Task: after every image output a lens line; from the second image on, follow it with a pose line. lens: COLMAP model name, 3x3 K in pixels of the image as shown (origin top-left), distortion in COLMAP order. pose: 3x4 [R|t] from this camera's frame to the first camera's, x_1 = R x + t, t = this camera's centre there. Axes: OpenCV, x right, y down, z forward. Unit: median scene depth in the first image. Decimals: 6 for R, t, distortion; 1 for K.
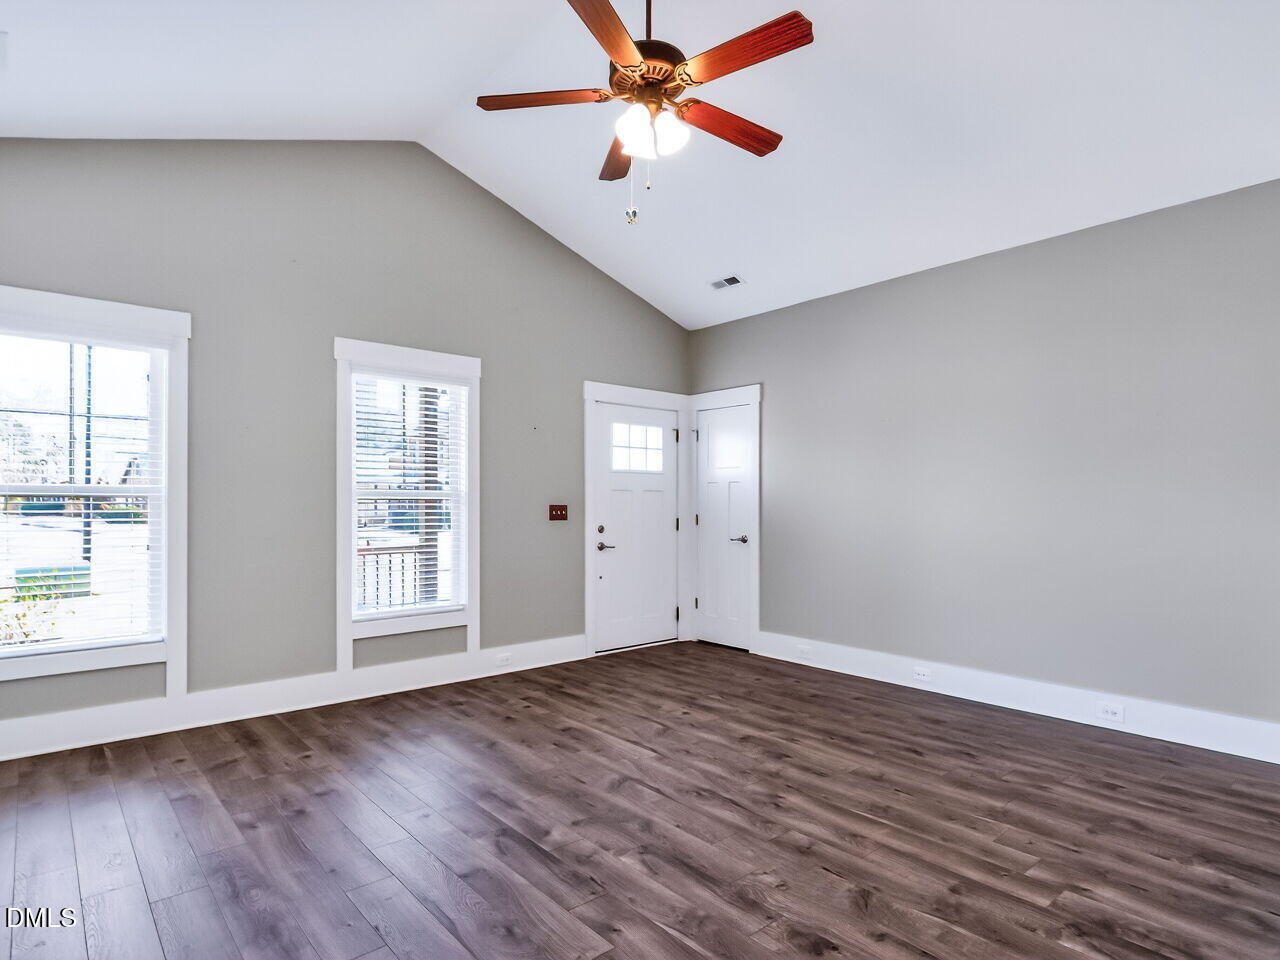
lens RADIAL K [[709.5, 0, 643.9], [0, 709.5, 497.8], [0, 0, 1]] dist [0.013153, -0.007806]
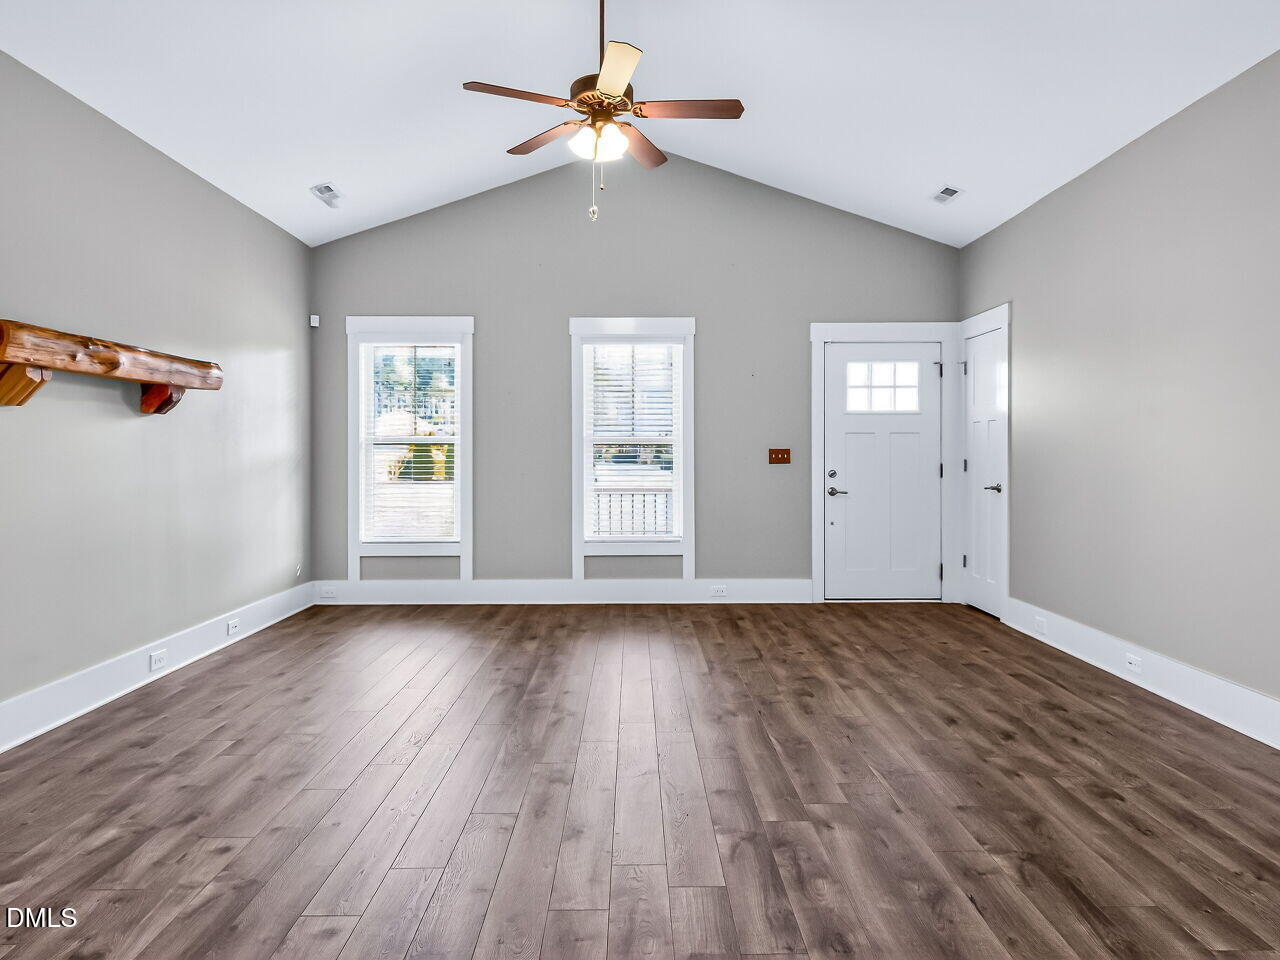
lens RADIAL K [[800.6, 0, 638.6], [0, 800.6, 456.5], [0, 0, 1]] dist [0.004853, -0.001487]
pose [[0.761267, -0.000910, -0.648438, 0.561876], [0.009729, 0.999902, 0.010019, 0.009303], [0.648365, -0.013936, 0.761202, -0.008395]]
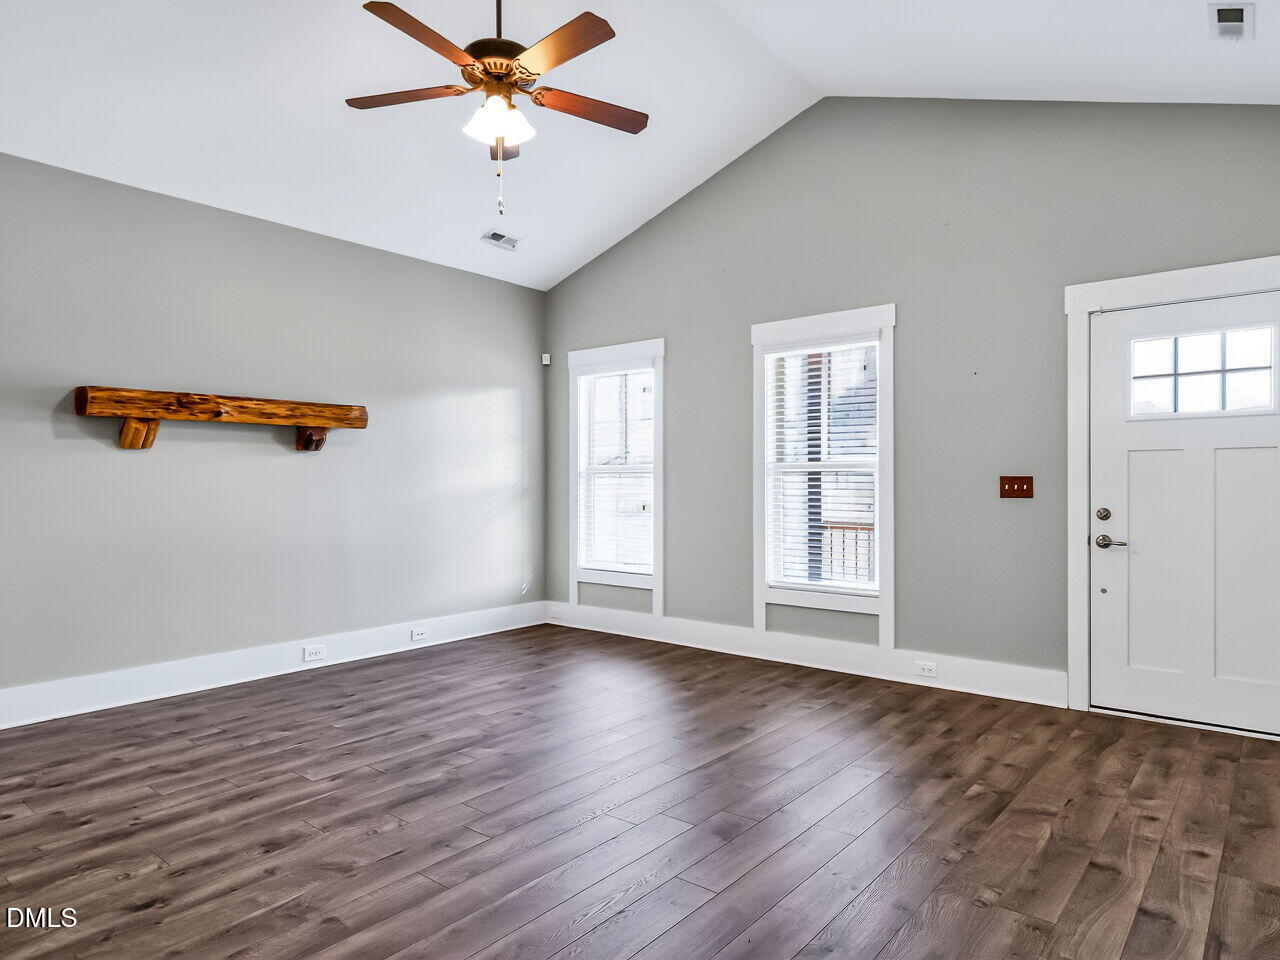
lens RADIAL K [[786.7, 0, 639.8], [0, 786.7, 484.2], [0, 0, 1]] dist [0.004506, -0.000745]
pose [[0.162678, 0.002458, -0.986676, 0.705726], [0.013539, 0.999897, 0.004723, 0.011057], [0.986586, -0.014127, 0.162628, 0.599528]]
